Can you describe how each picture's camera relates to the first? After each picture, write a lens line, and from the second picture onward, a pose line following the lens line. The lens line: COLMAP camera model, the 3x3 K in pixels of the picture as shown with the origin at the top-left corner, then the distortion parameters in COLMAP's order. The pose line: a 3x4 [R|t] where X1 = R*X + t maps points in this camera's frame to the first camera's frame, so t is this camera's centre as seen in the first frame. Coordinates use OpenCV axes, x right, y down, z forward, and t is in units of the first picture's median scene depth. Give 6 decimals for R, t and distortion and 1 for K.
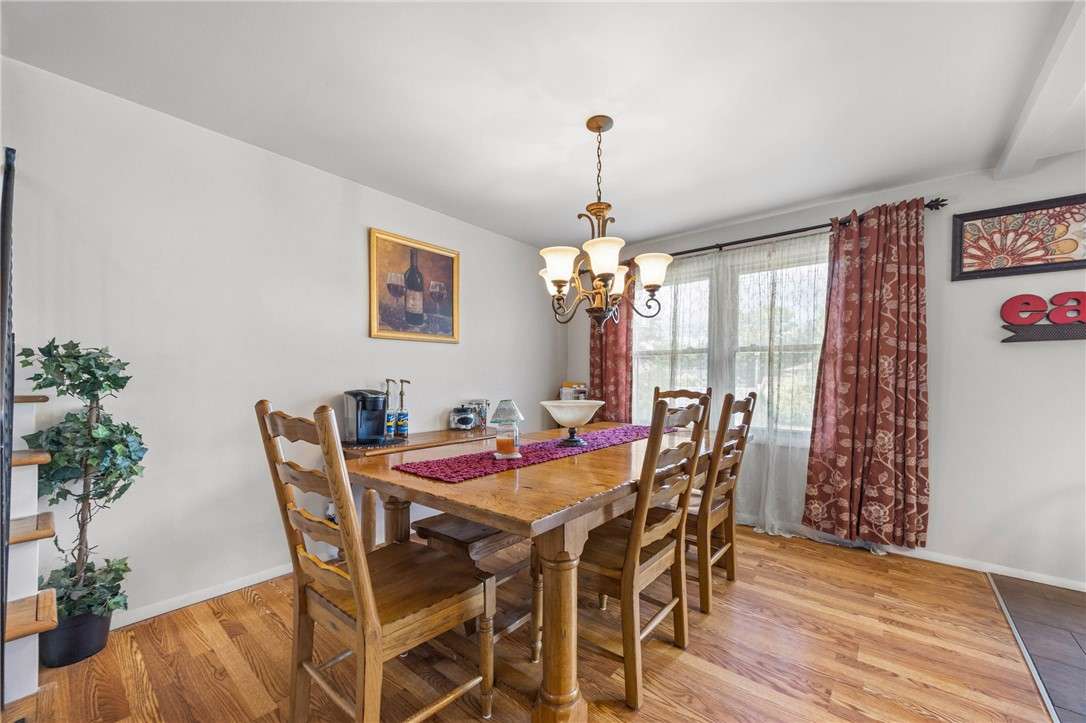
lens RADIAL K [[415.8, 0, 544.1], [0, 415.8, 393.2], [0, 0, 1]] dist [-0.000632, -0.000010]
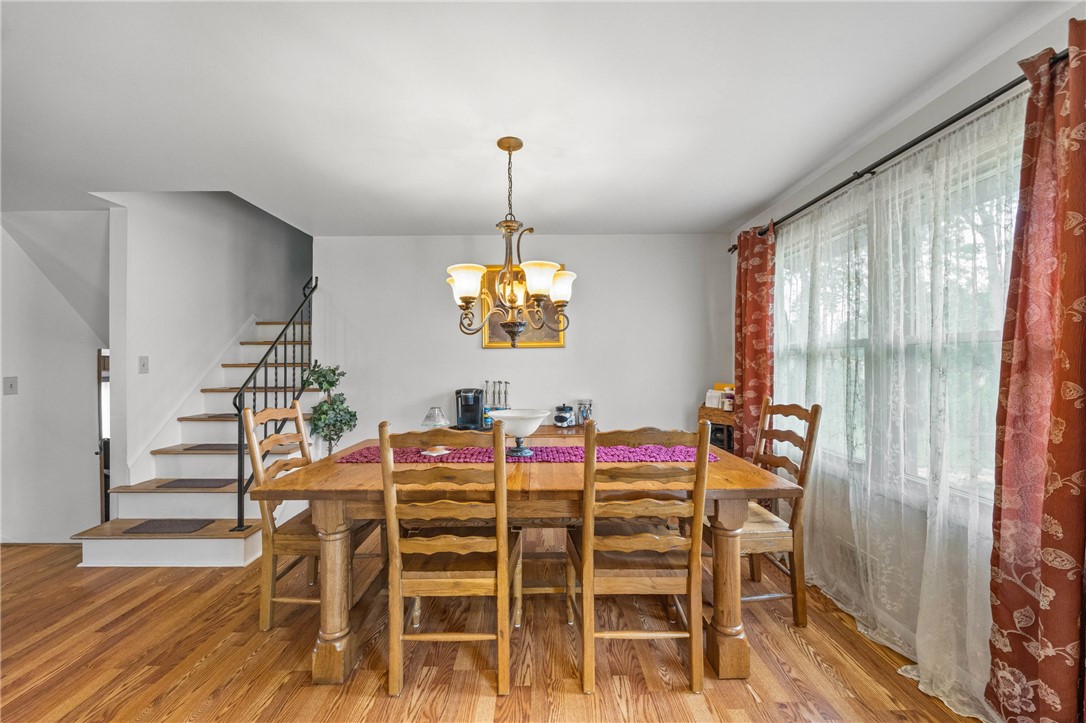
lens RADIAL K [[417.1, 0, 549.9], [0, 417.1, 363.9], [0, 0, 1]] dist [-0.007170, -0.000030]
pose [[0.641435, -0.001902, -0.767175, 0.678848], [-0.020308, 0.999604, -0.019458, -0.060056], [0.766908, 0.028060, 0.641143, 0.298512]]
